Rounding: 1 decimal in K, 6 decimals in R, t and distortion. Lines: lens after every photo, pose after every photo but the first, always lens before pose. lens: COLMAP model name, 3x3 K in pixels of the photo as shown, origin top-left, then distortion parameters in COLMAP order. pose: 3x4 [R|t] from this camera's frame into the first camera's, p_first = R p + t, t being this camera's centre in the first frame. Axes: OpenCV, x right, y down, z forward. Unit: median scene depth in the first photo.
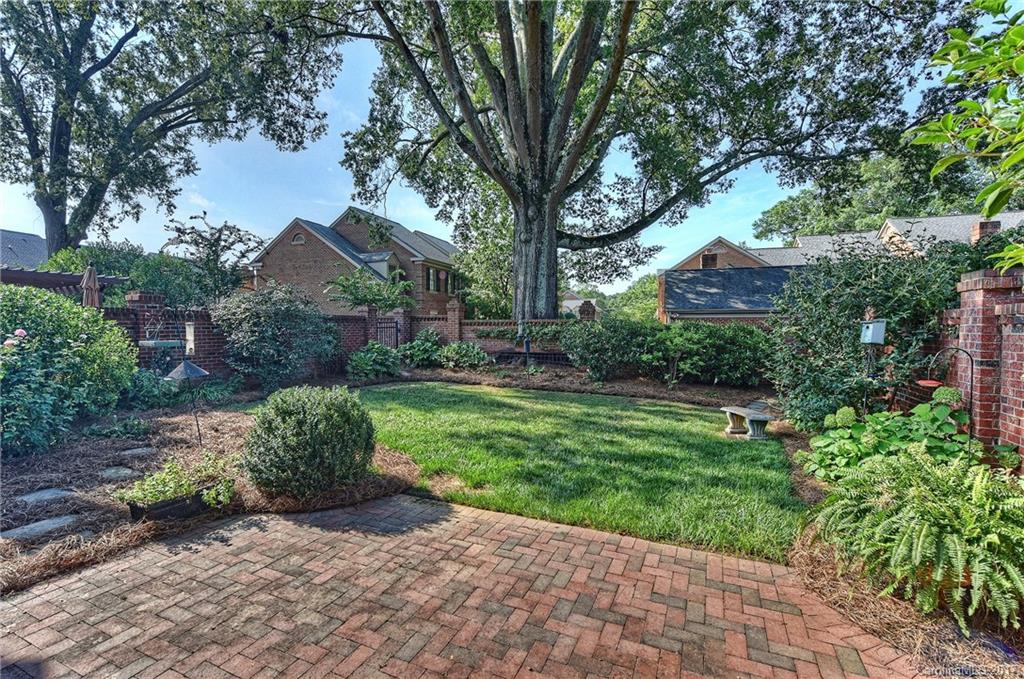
lens RADIAL K [[450.3, 0, 510.9], [0, 450.3, 338.0], [0, 0, 1]] dist [0.001893, -0.001112]
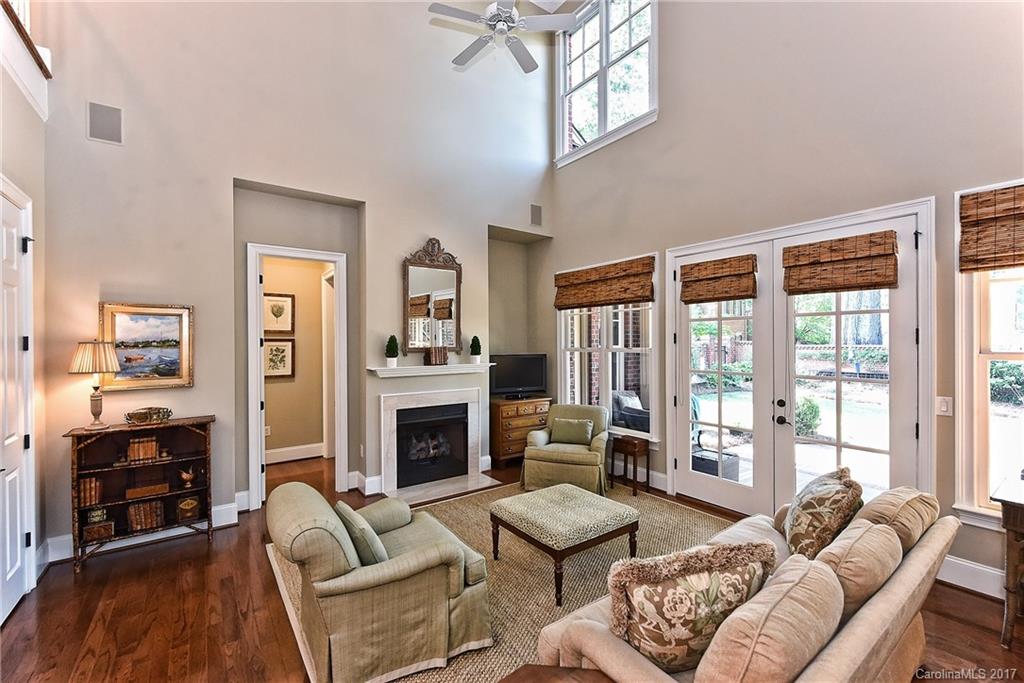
lens RADIAL K [[422.8, 0, 510.9], [0, 422.8, 343.2], [0, 0, 1]] dist [0.004126, -0.000229]
pose [[0.861576, -0.002419, -0.507622, -0.173390], [-0.005089, 0.999897, -0.013402, -0.025600], [0.507602, 0.014130, 0.861476, -0.460367]]
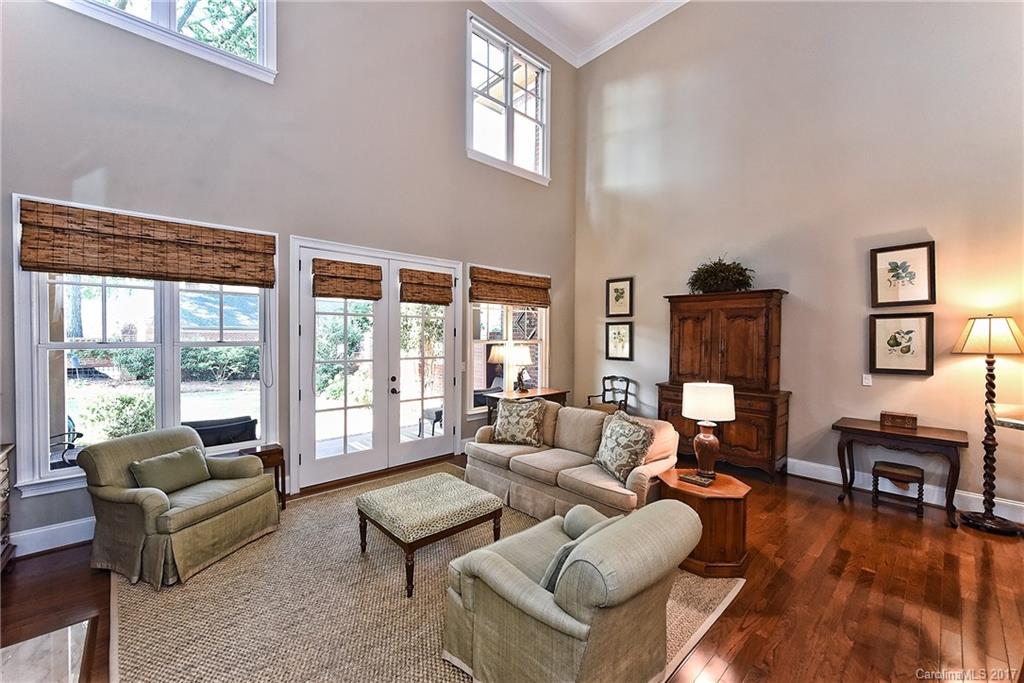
lens RADIAL K [[410.9, 0, 518.9], [0, 410.9, 341.0], [0, 0, 1]] dist [0.005652, -0.000494]
pose [[0.385783, -0.013020, 0.922498, -0.432821], [0.013389, 0.999874, 0.008513, -0.026689], [-0.922493, 0.009067, 0.385908, -0.389041]]
